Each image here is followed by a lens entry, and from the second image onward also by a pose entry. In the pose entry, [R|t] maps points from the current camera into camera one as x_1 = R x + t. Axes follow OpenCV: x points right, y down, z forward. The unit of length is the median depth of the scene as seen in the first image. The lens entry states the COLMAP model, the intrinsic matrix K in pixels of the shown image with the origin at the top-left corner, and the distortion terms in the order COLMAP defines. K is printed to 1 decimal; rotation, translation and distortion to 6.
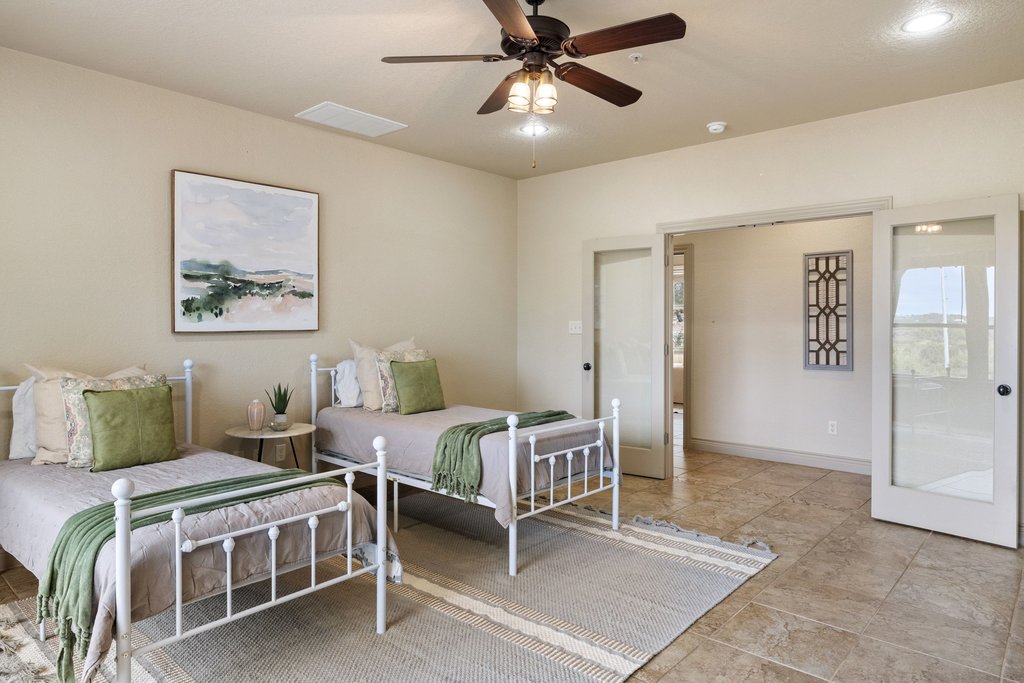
lens RADIAL K [[626.9, 0, 510.3], [0, 626.9, 332.6], [0, 0, 1]] dist [-0.001088, -0.000069]
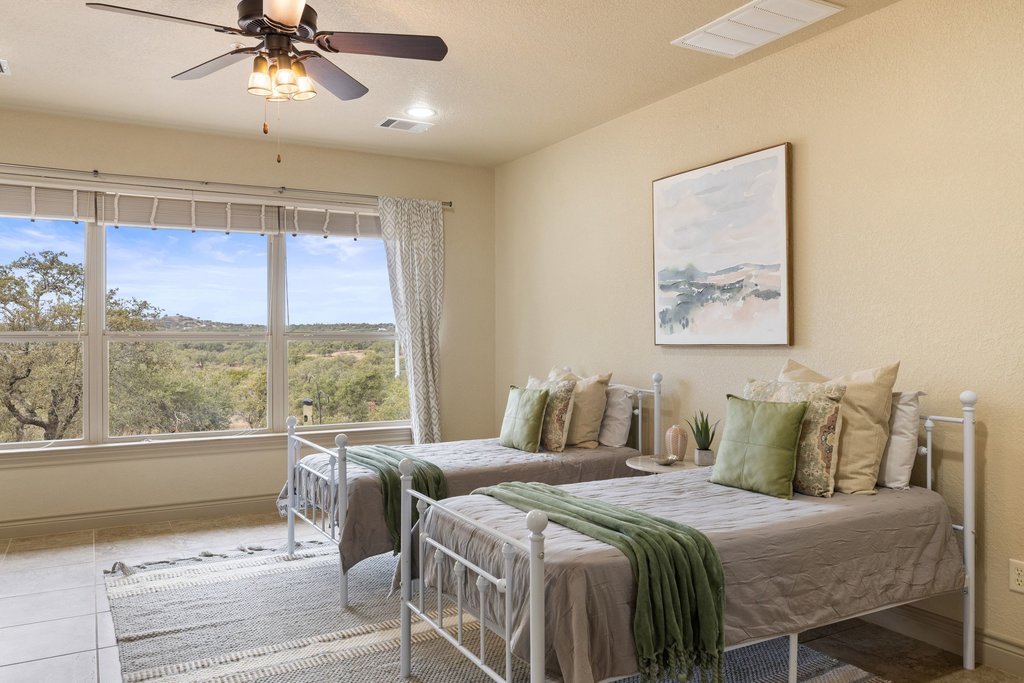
lens RADIAL K [[766.5, 0, 510.3], [0, 766.5, 342.1], [0, 0, 1]] dist [0.004883, 0.000600]
pose [[-0.332202, -0.001647, -0.943207, 0.628347], [-0.020134, 0.999783, 0.005345, -0.006083], [0.942993, 0.020767, -0.332163, 1.094653]]
